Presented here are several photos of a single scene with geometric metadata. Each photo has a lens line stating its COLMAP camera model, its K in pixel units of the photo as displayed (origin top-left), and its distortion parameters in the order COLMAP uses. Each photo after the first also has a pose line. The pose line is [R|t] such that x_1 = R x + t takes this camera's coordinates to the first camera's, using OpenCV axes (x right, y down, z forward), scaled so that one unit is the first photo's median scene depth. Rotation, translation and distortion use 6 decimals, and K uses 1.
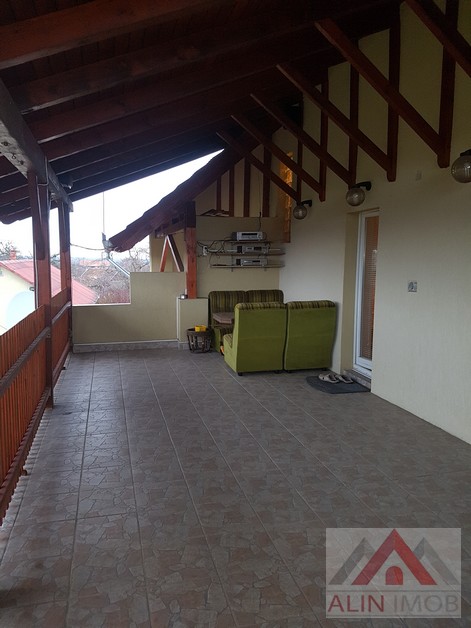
lens RADIAL K [[477.3, 0, 235.5], [0, 477.3, 314.0], [0, 0, 1]] dist [0.160200, -0.236081]
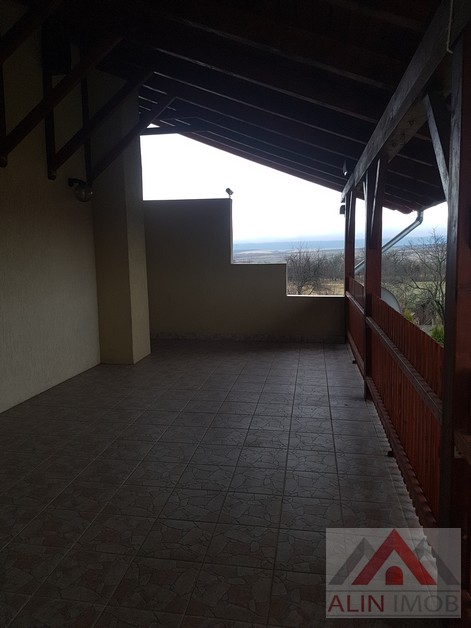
lens RADIAL K [[477.3, 0, 235.5], [0, 477.3, 314.0], [0, 0, 1]] dist [0.160200, -0.236081]
pose [[-0.909131, -0.039803, 0.414604, -0.526836], [0.058170, 0.973534, 0.221014, -0.194909], [-0.412428, 0.225048, -0.882755, 1.887487]]
